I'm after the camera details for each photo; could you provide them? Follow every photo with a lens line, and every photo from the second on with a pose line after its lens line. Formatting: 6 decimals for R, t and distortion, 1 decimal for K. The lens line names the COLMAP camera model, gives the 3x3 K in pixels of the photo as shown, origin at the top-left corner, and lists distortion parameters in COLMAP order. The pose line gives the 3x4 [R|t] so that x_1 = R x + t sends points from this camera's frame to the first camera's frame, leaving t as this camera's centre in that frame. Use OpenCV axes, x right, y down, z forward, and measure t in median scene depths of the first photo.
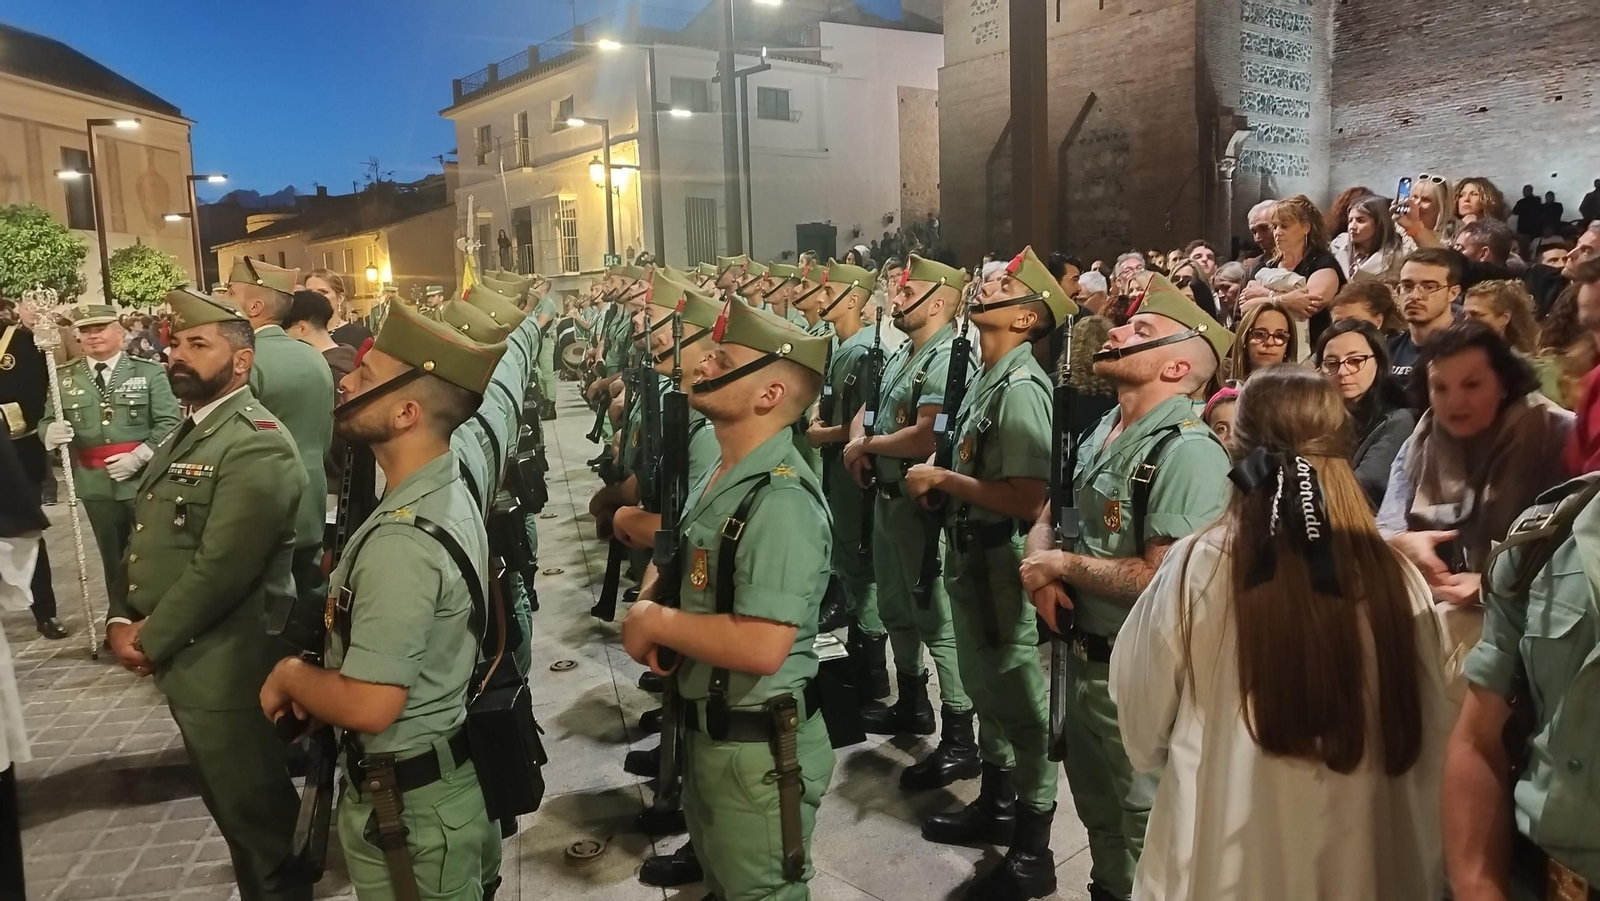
lens RADIAL K [[1141.7, 0, 800.0], [0, 1141.7, 450.5], [0, 0, 1]] dist [0.019674, -0.000301]
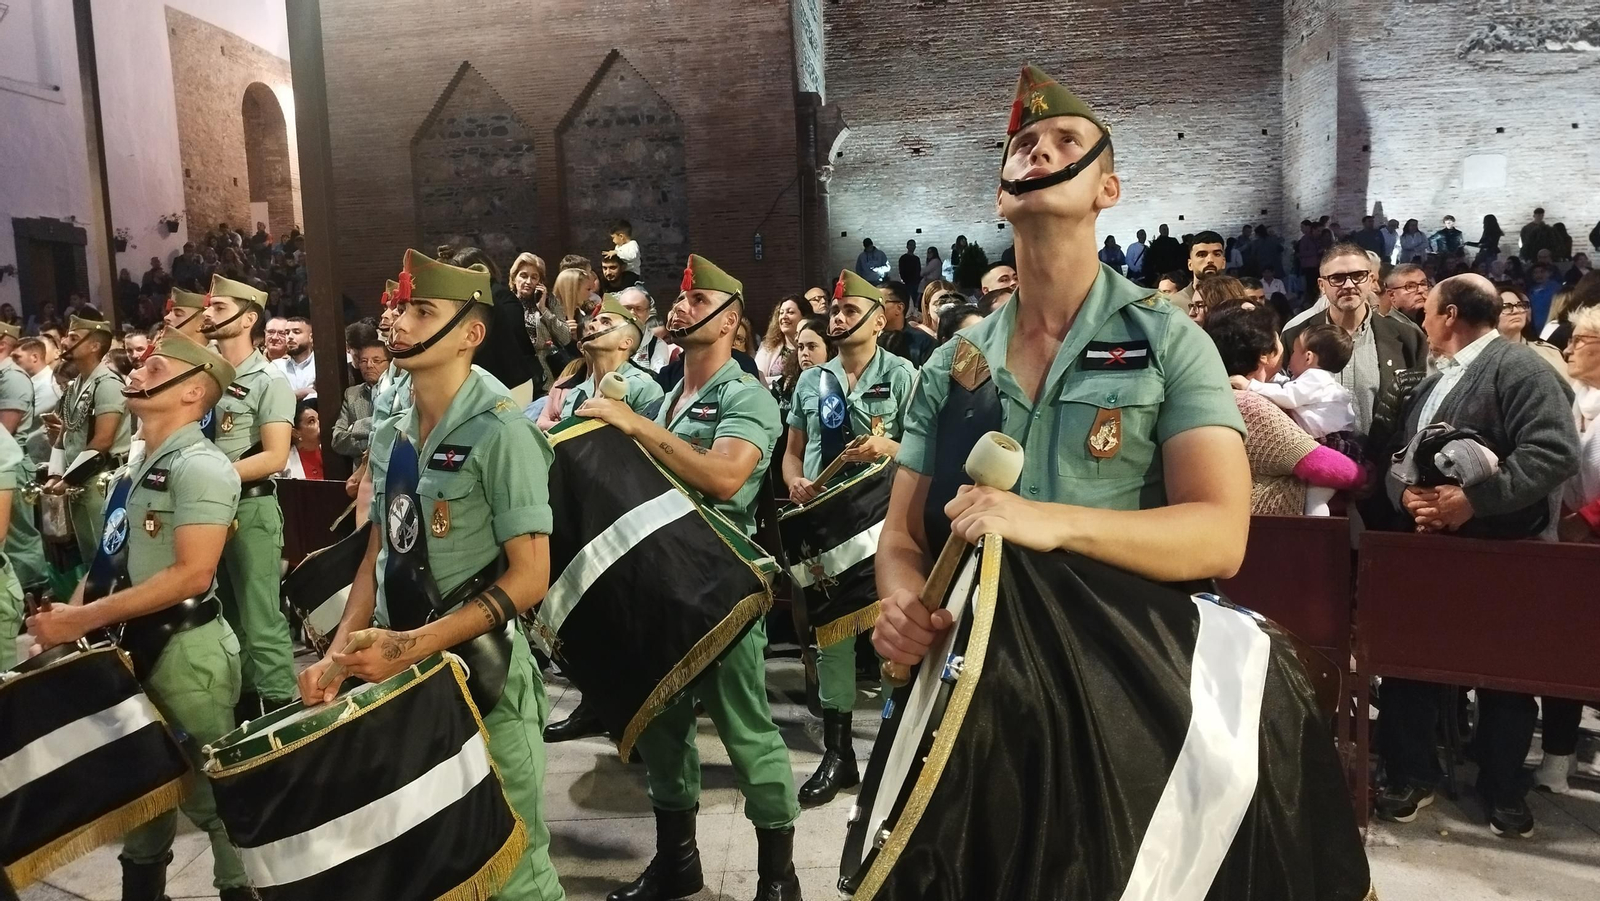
lens RADIAL K [[1141.7, 0, 800.0], [0, 1141.7, 450.5], [0, 0, 1]] dist [0.019674, -0.000301]
pose [[0.707898, -0.064161, 0.703395, -0.153743], [0.101239, 0.994800, -0.011146, -0.061624], [-0.699022, 0.079101, 0.710712, 0.469401]]
